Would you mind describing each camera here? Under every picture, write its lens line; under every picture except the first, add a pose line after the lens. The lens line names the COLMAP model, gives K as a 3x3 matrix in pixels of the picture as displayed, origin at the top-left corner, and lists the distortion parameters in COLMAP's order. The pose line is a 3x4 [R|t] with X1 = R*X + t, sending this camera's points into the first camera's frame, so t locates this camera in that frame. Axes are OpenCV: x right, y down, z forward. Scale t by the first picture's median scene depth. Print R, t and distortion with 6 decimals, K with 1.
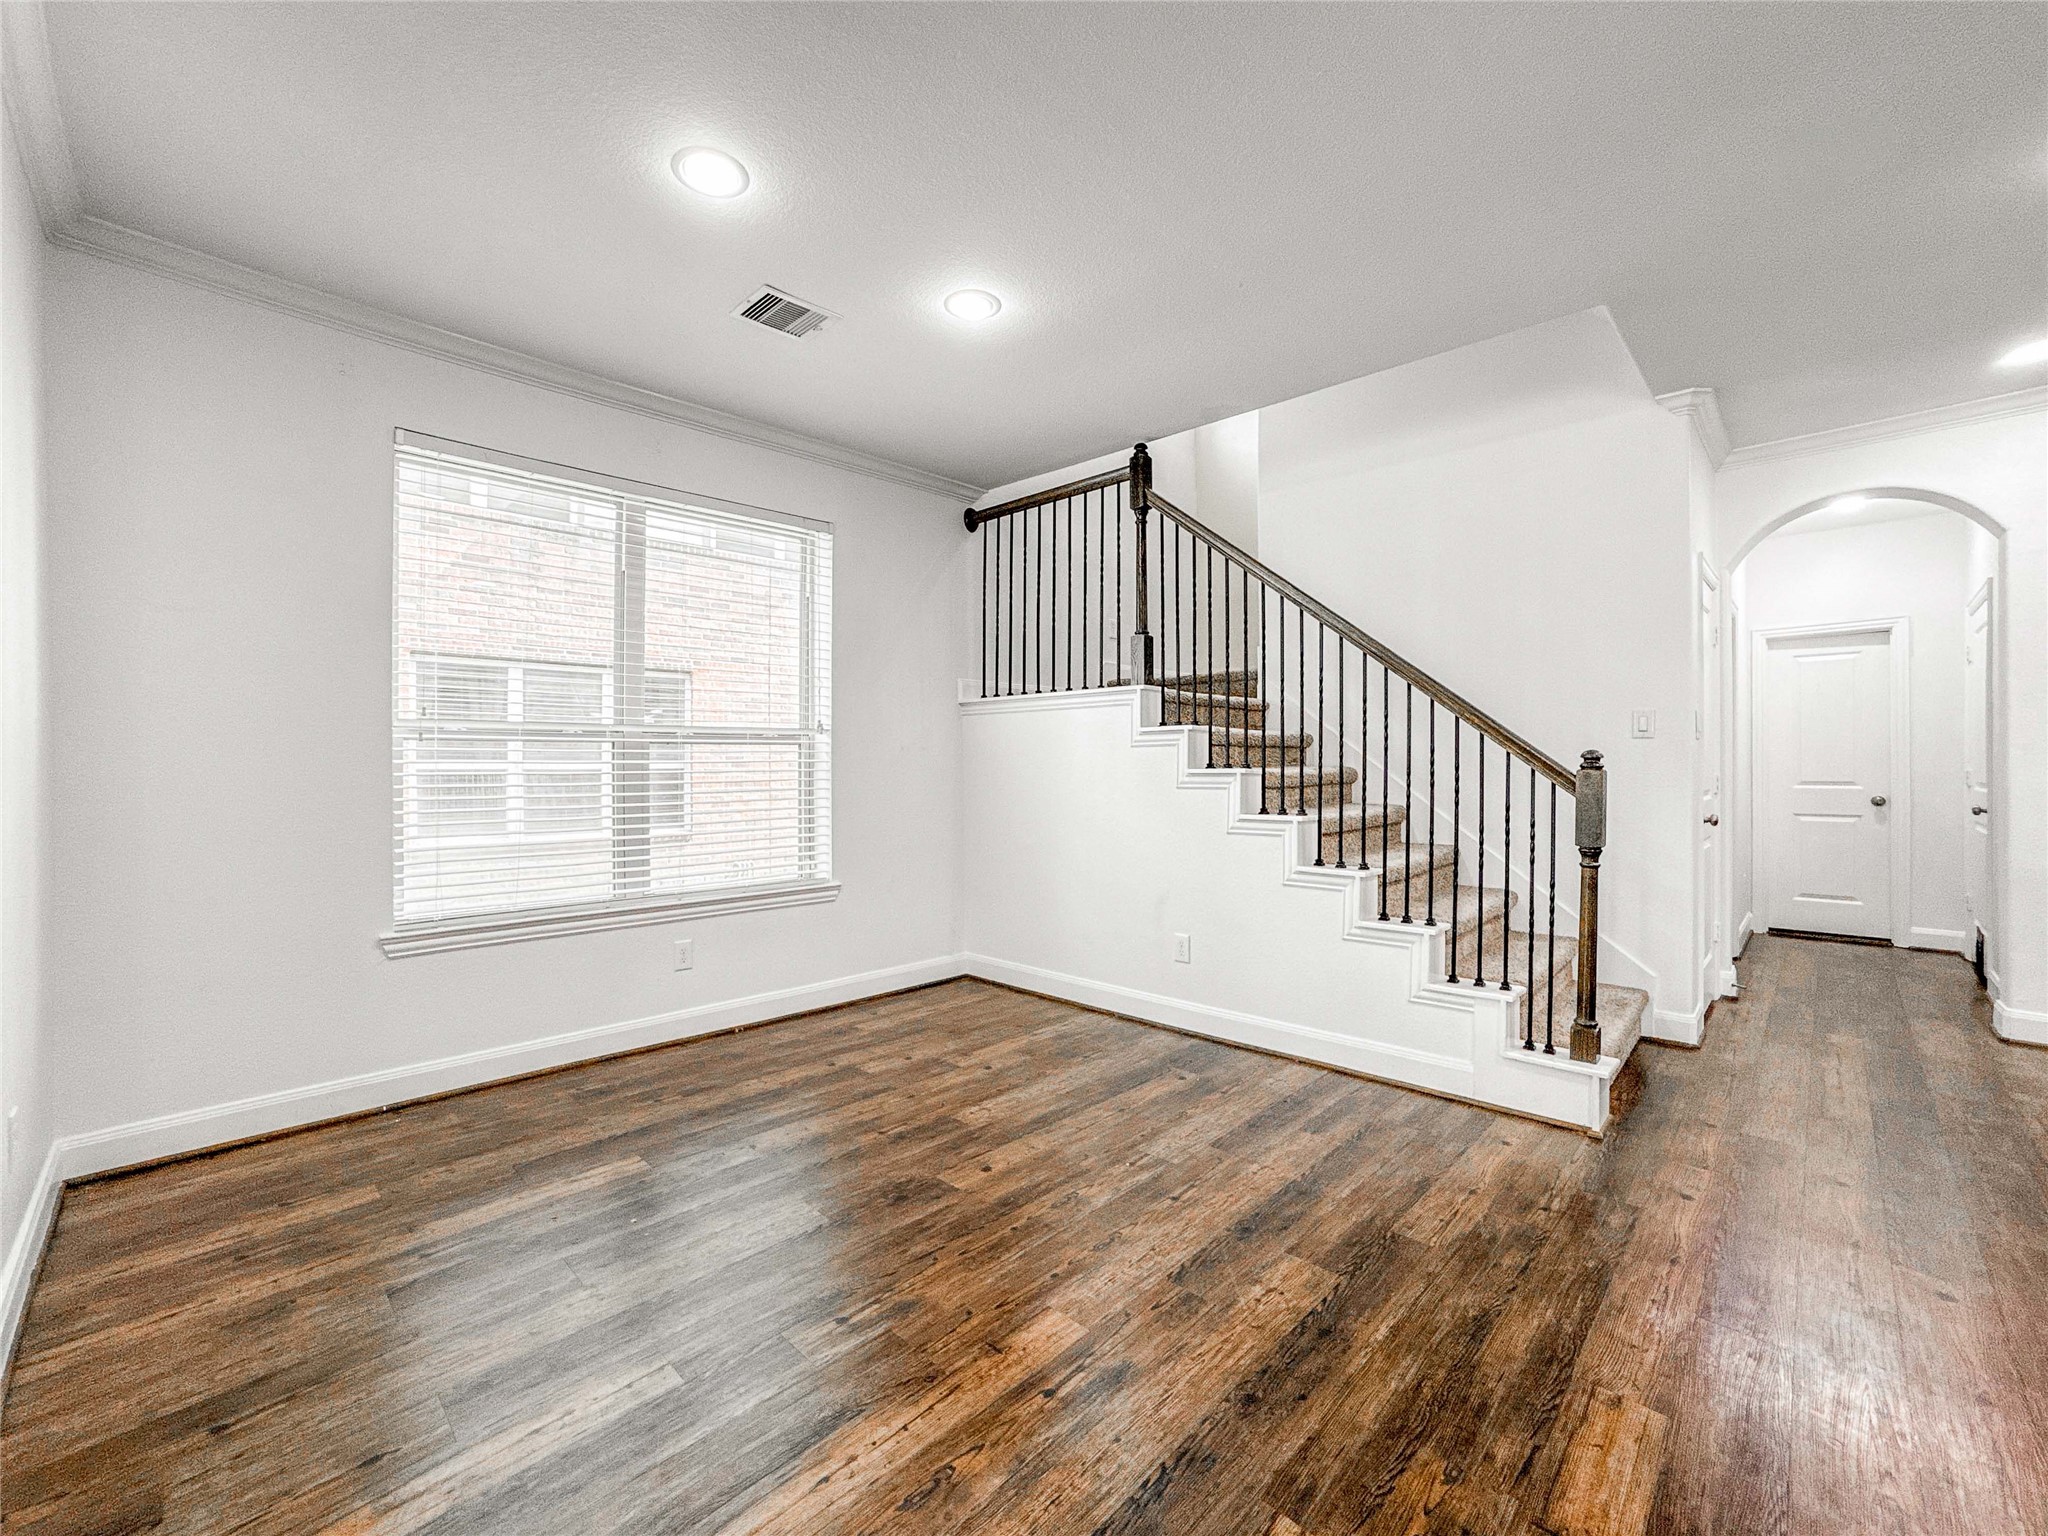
lens RADIAL K [[850.6, 0, 1020.5], [0, 850.6, 764.8], [0, 0, 1]] dist [-0.061008, 0.027570]
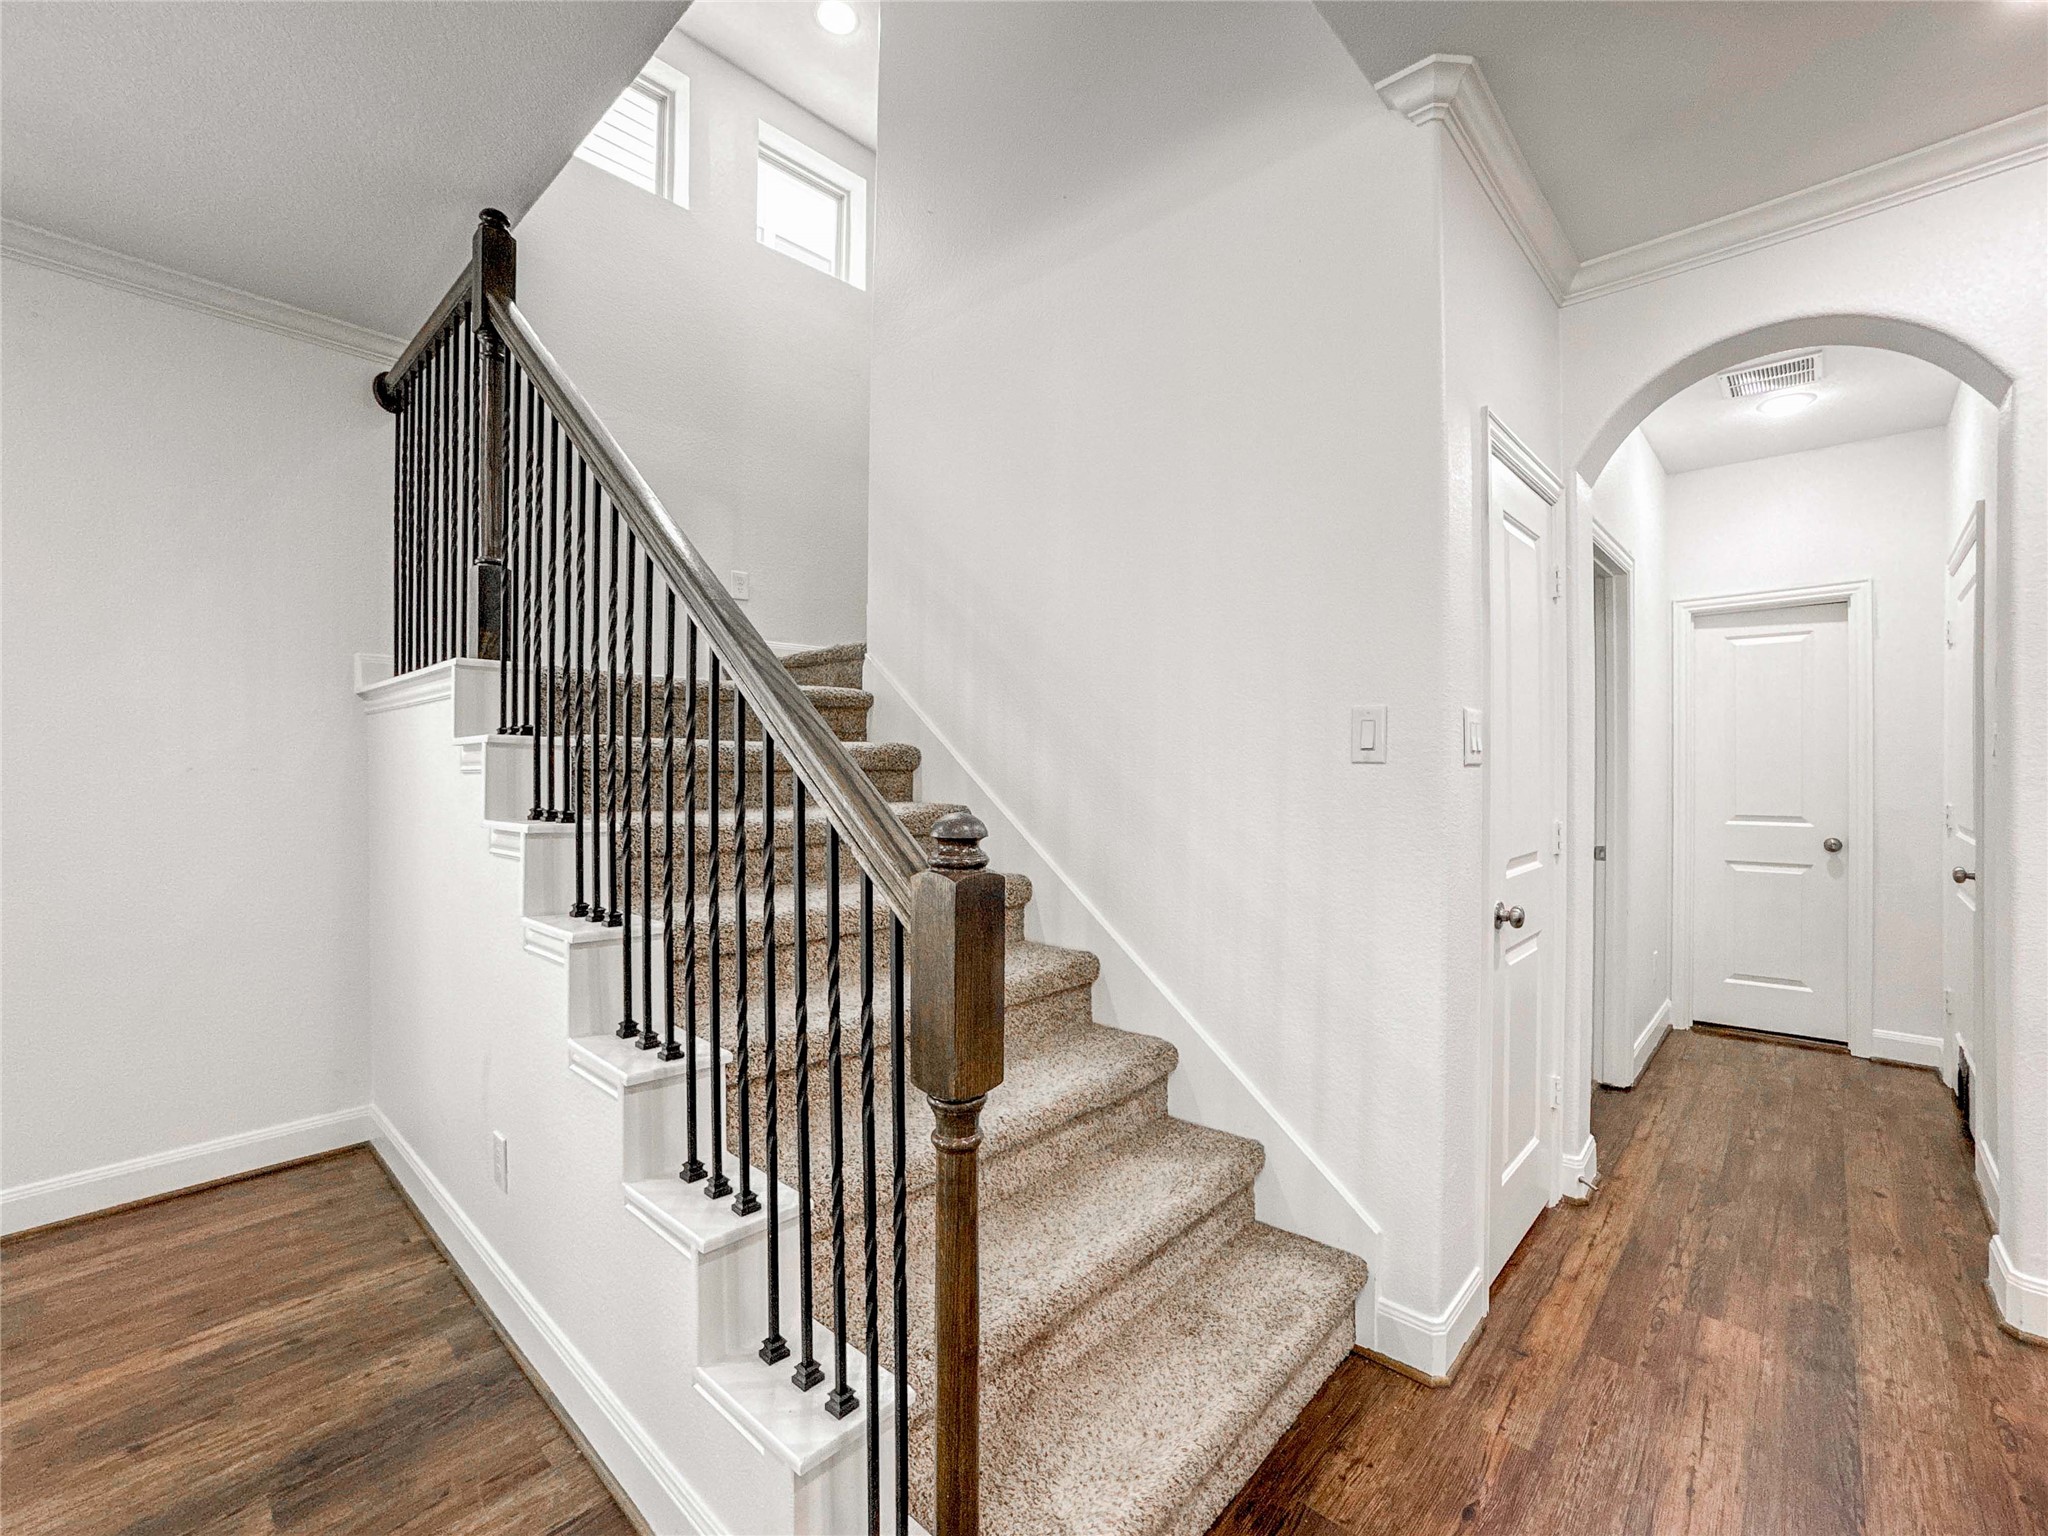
lens RADIAL K [[873.6, 0, 1094.7], [0, 873.6, 768.1], [0, 0, 1]] dist [-0.049945, 0.022005]
pose [[0.997556, 0.003969, 0.069752, 0.489735], [-0.003864, 0.999991, -0.001643, -0.024365], [-0.069757, 0.001369, 0.997563, 0.428907]]
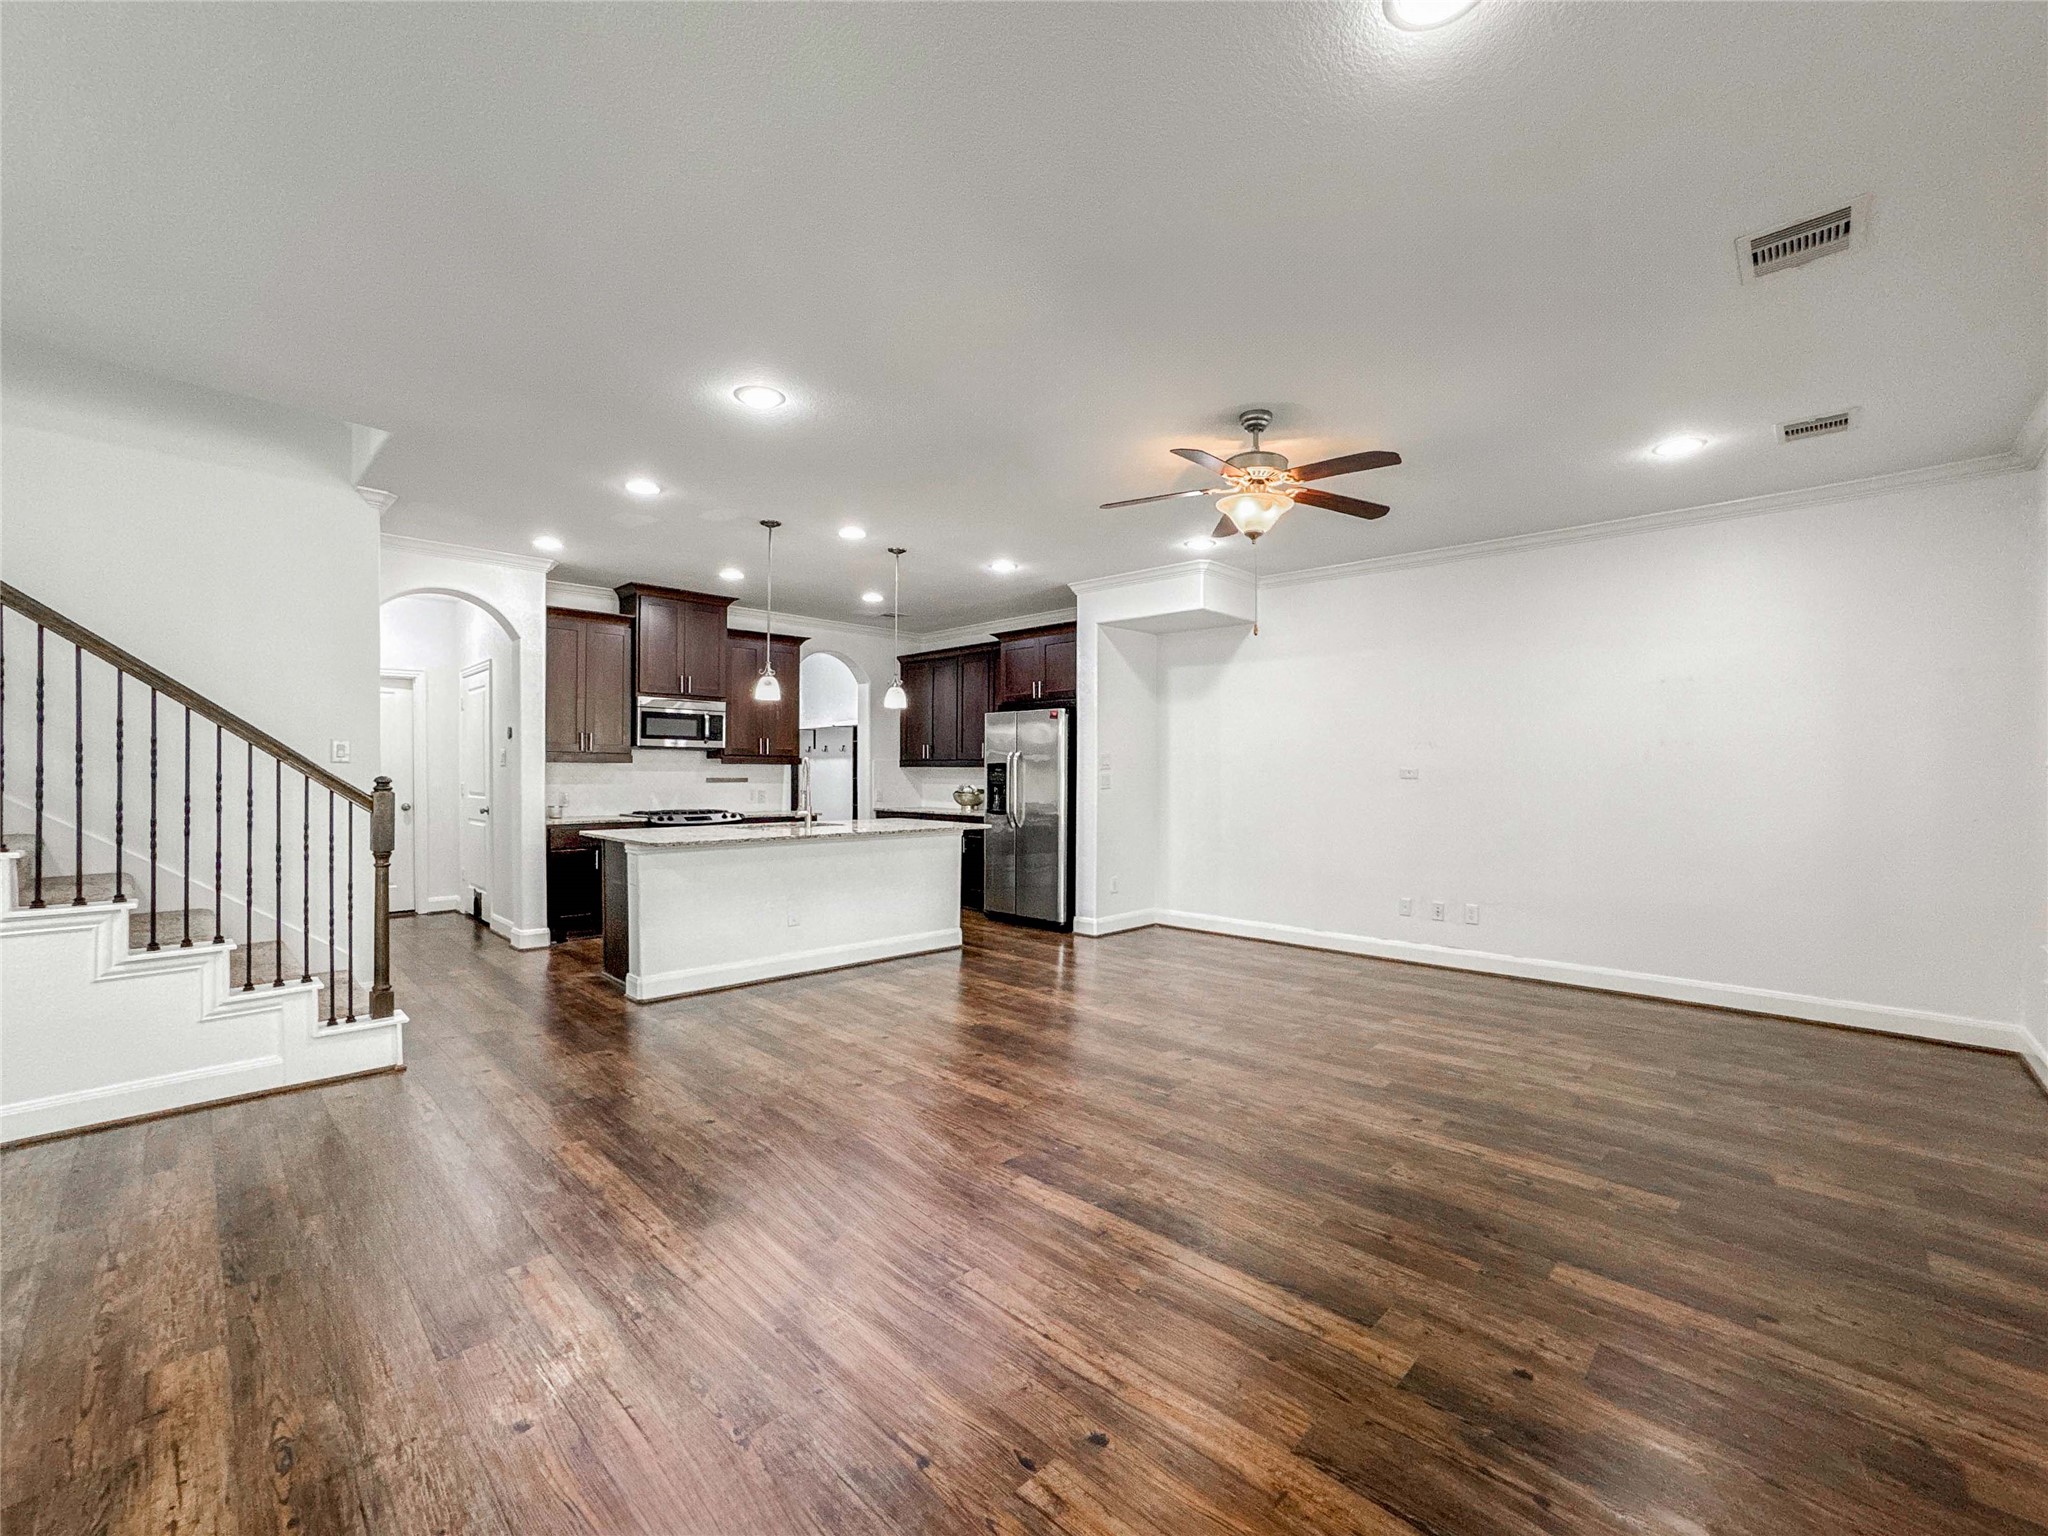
lens RADIAL K [[878.6, 0, 1020.3], [0, 878.6, 788.1], [0, 0, 1]] dist [-0.081057, 0.040549]
pose [[0.008437, -0.017911, 0.999804, -0.428527], [0.000872, 0.999839, 0.017904, -0.014691], [-0.999964, 0.000721, 0.008451, -0.001866]]
